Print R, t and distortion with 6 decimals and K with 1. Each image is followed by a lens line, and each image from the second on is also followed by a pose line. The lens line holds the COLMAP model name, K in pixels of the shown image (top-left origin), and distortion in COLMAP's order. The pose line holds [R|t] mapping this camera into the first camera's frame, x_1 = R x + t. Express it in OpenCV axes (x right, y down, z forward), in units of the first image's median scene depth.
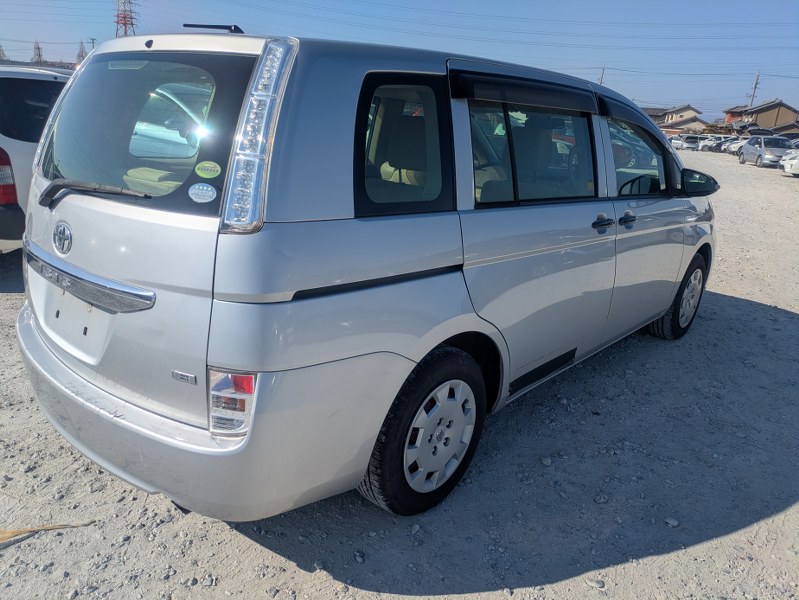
lens RADIAL K [[572.2, 0, 399.5], [0, 572.2, 300.0], [0, 0, 1]] dist [0.009227, -0.001678]
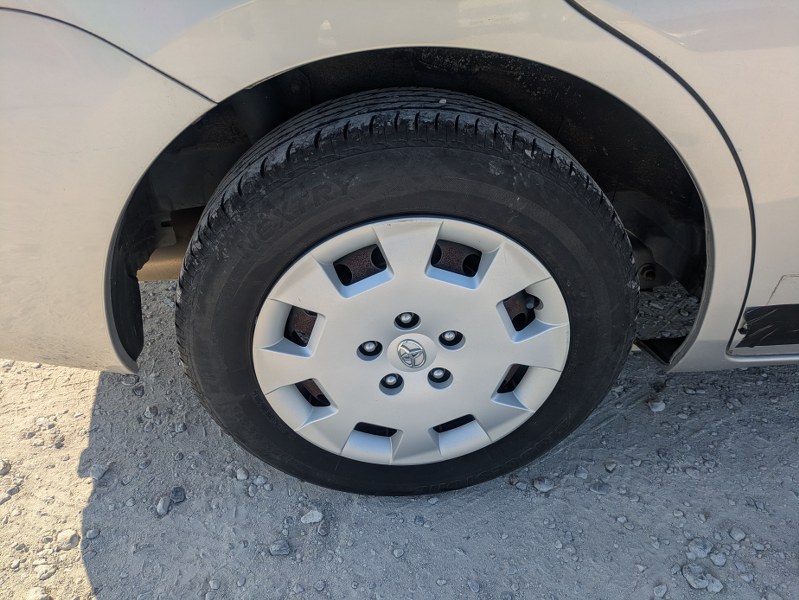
lens RADIAL K [[572.2, 0, 399.5], [0, 572.2, 300.0], [0, 0, 1]] dist [0.009227, -0.001678]
pose [[0.708834, 0.358942, -0.607219, 0.281585], [-0.179528, 0.924301, 0.336806, 0.077813], [0.682147, -0.129726, 0.719615, 0.730018]]
